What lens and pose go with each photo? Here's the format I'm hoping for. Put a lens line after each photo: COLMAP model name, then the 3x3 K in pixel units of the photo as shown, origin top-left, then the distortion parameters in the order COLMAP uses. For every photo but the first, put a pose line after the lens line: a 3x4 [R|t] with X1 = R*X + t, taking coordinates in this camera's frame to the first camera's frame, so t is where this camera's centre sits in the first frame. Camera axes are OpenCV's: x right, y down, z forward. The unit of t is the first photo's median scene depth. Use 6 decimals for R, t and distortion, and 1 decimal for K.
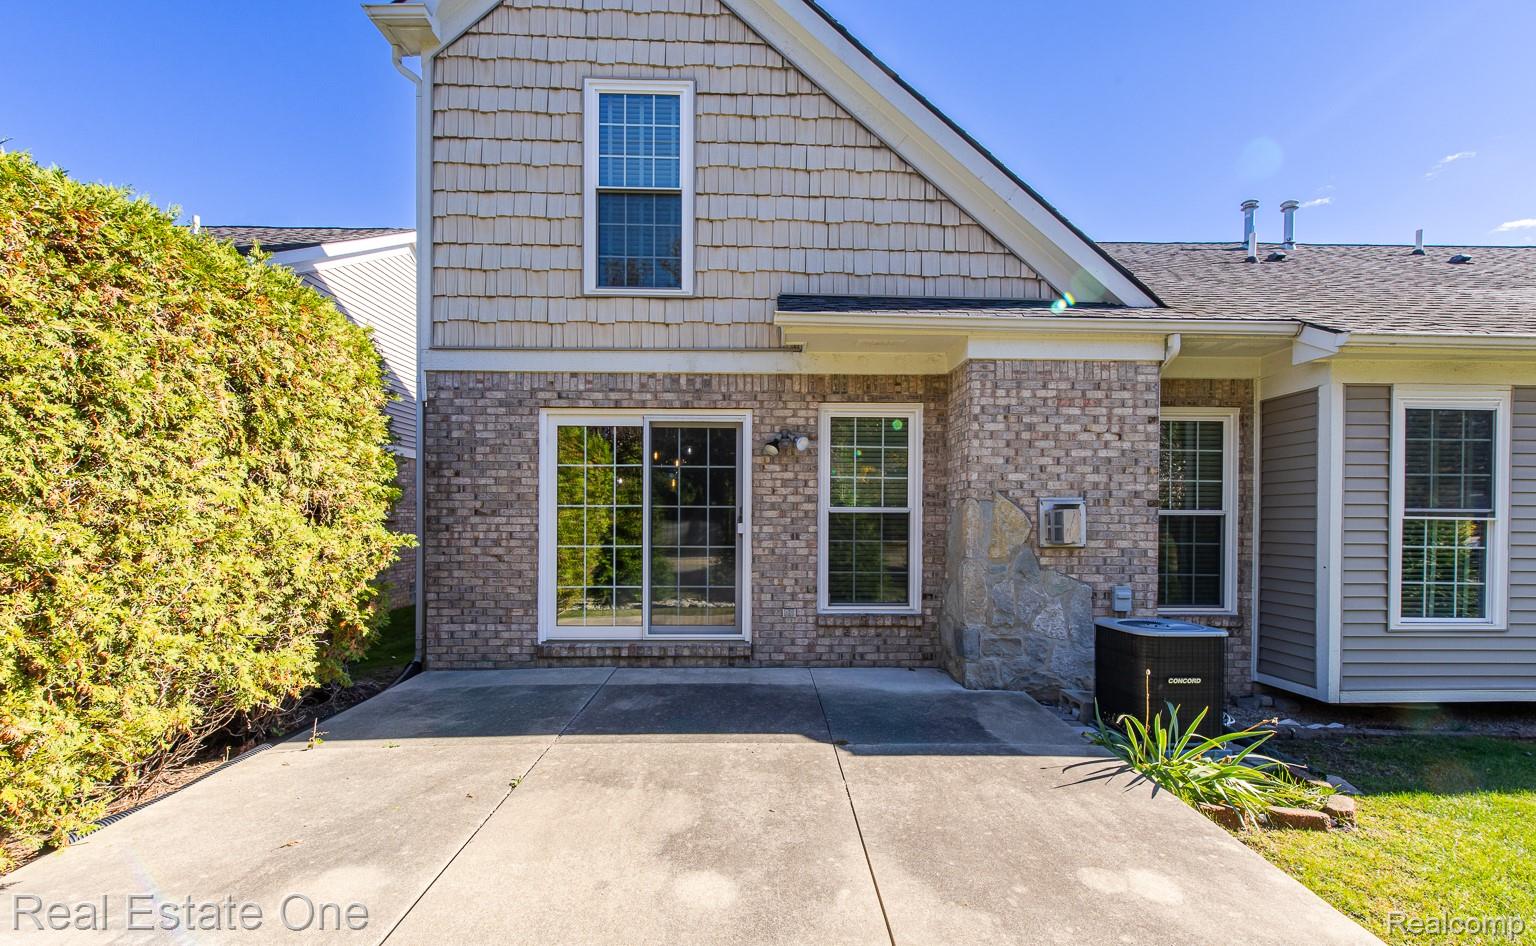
lens RADIAL K [[673.4, 0, 772.7], [0, 673.4, 525.2], [0, 0, 1]] dist [0.001591, 0.000028]
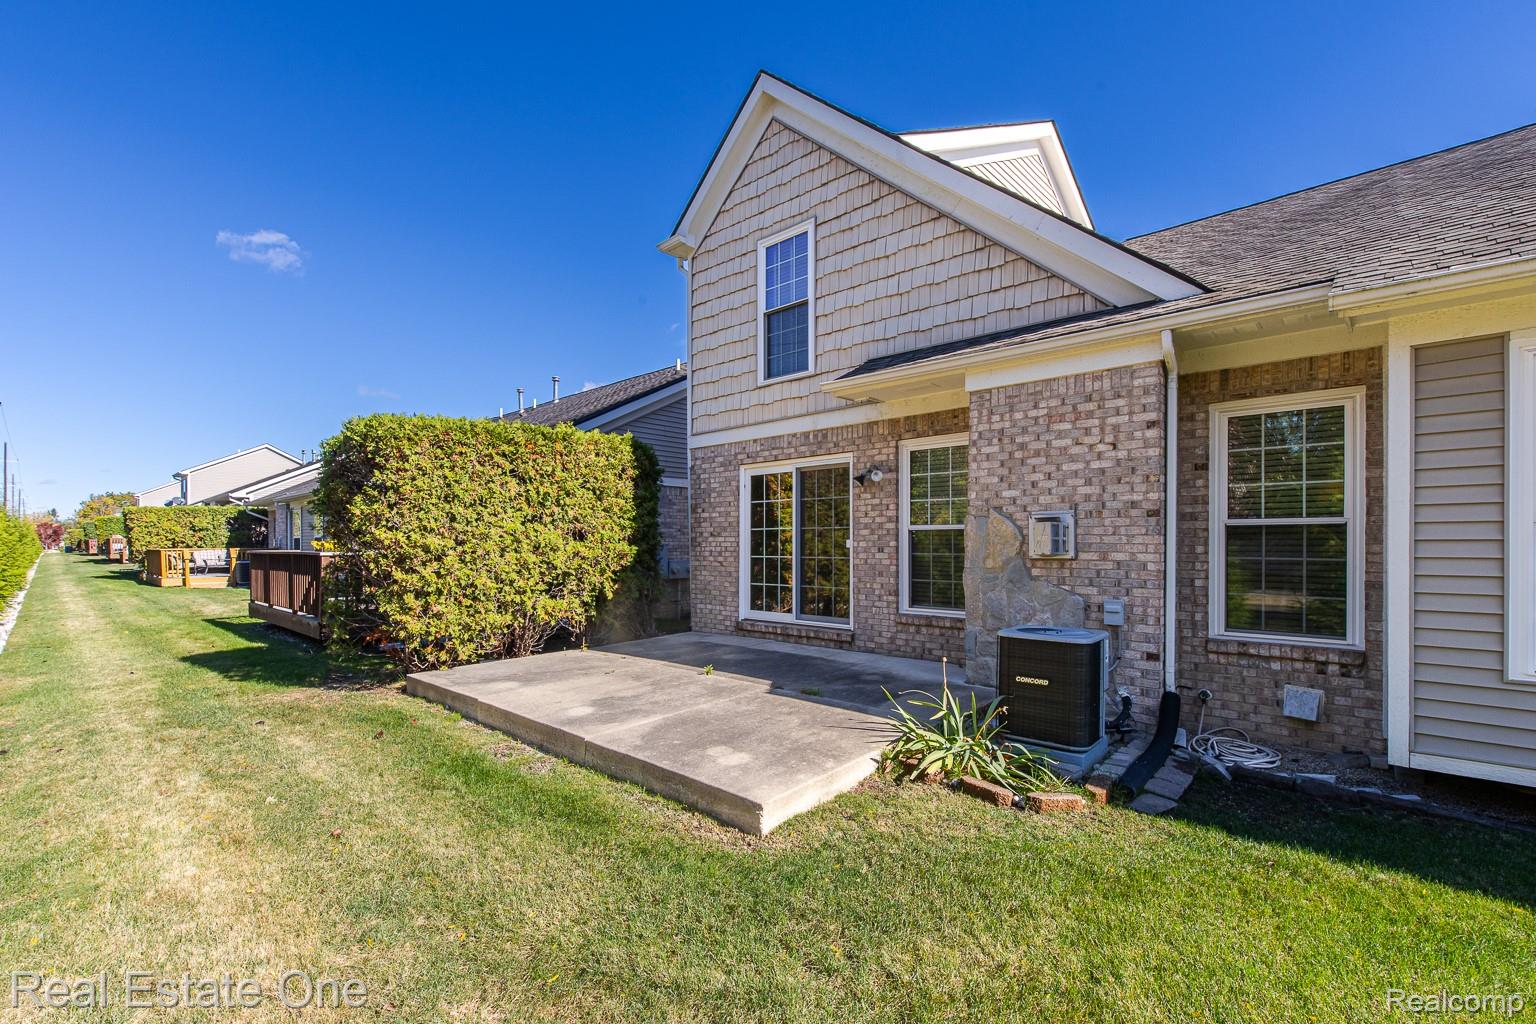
lens RADIAL K [[667.1, 0, 768.0], [0, 667.1, 545.1], [0, 0, 1]] dist [0.001006, -0.000086]
pose [[0.718085, -0.004833, -0.695939, 0.754490], [-0.000017, 0.999976, -0.006961, 0.016837], [0.695956, 0.005011, 0.718067, -0.037024]]
